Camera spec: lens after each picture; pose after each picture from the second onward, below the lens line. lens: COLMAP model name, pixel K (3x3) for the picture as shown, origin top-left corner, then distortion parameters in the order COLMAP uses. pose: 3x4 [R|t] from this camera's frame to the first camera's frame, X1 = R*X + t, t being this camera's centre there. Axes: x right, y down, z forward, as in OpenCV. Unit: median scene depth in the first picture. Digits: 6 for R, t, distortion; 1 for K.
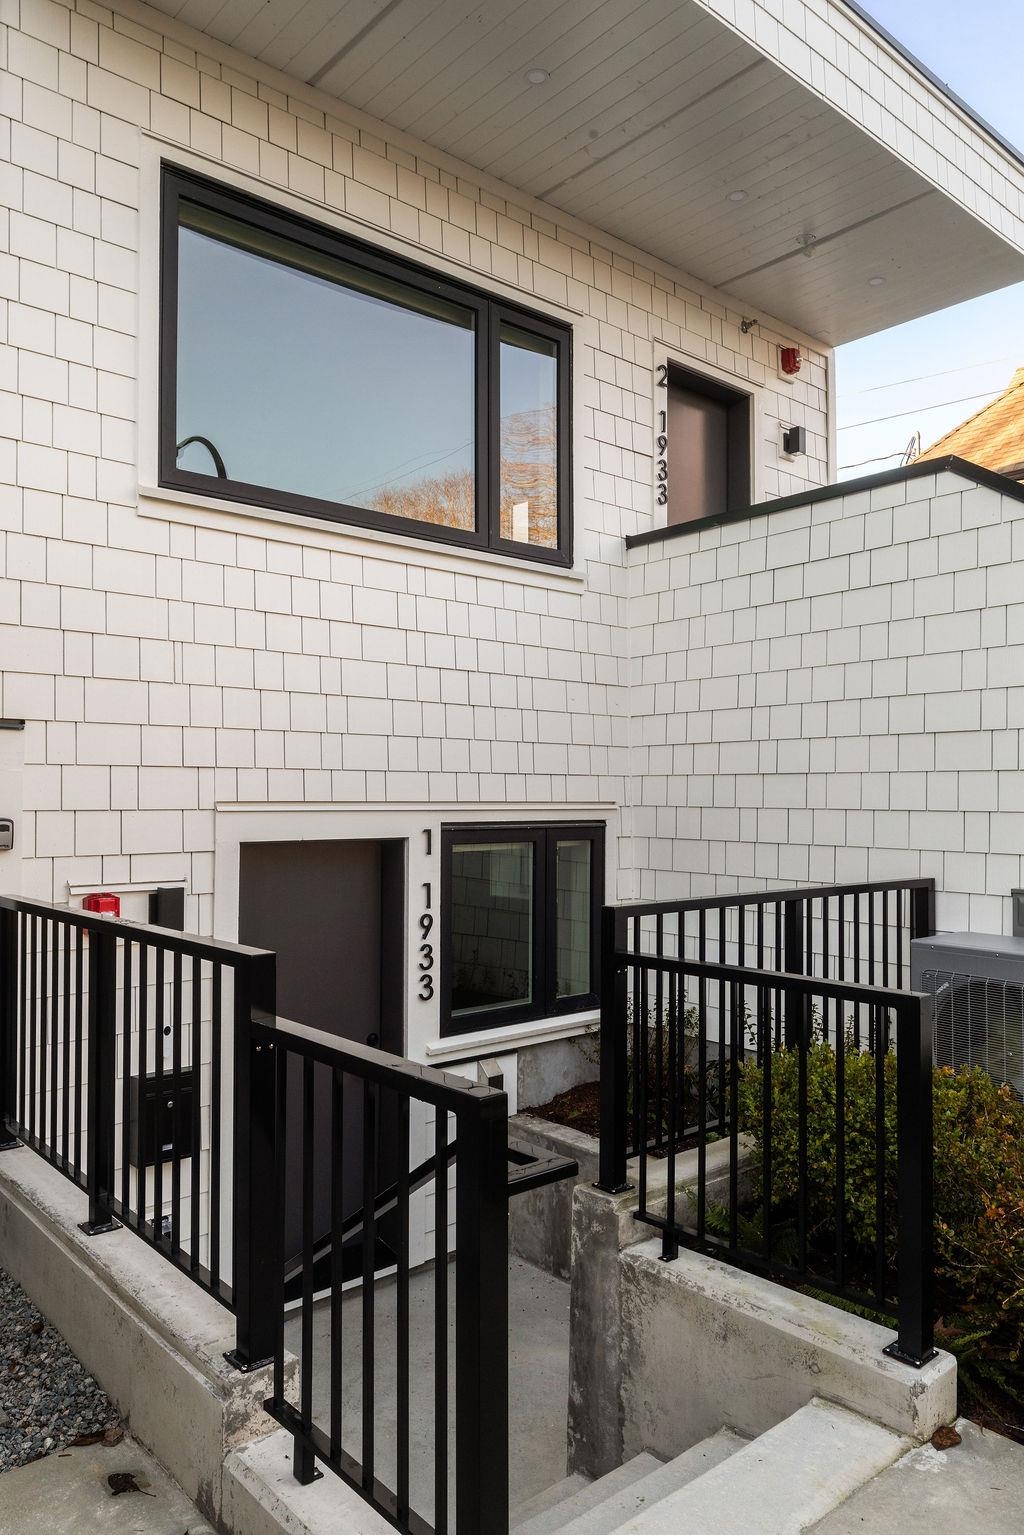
lens RADIAL K [[1067.6, 0, 508.9], [0, 1067.6, 768.6], [0, 0, 1]] dist [0.007508, -0.003336]
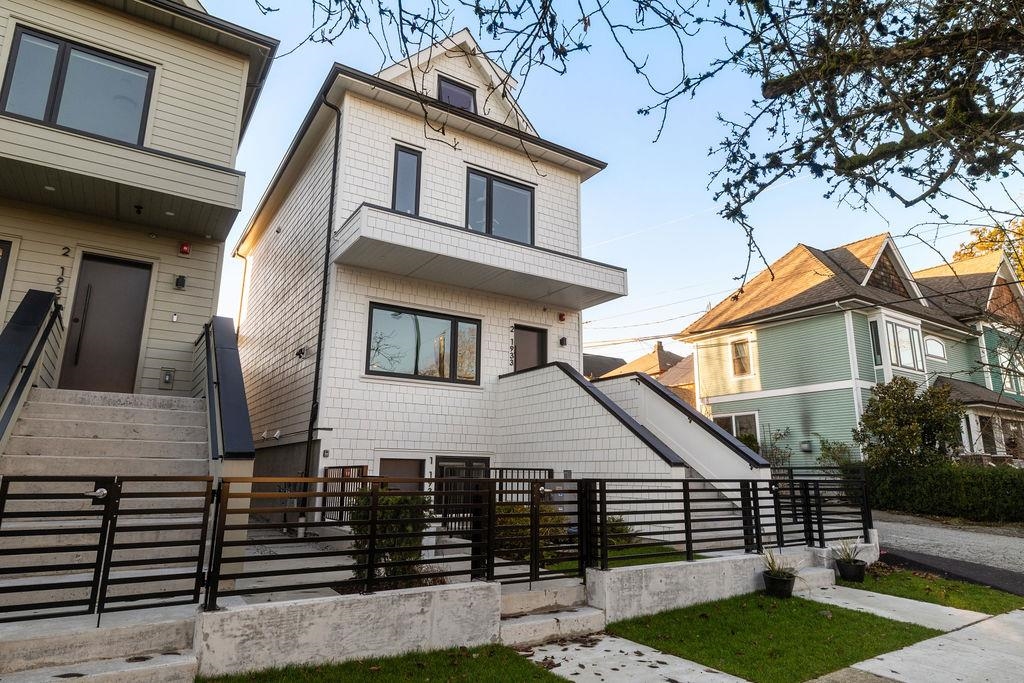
lens RADIAL K [[598.5, 0, 512.5], [0, 598.5, 341.5], [0, 0, 1]] dist [0.001280, 0.000008]
pose [[0.989634, -0.022812, -0.141792, 0.478117], [-0.004476, 0.981926, -0.189213, 0.049996], [0.143545, 0.187886, 0.971645, -1.017739]]
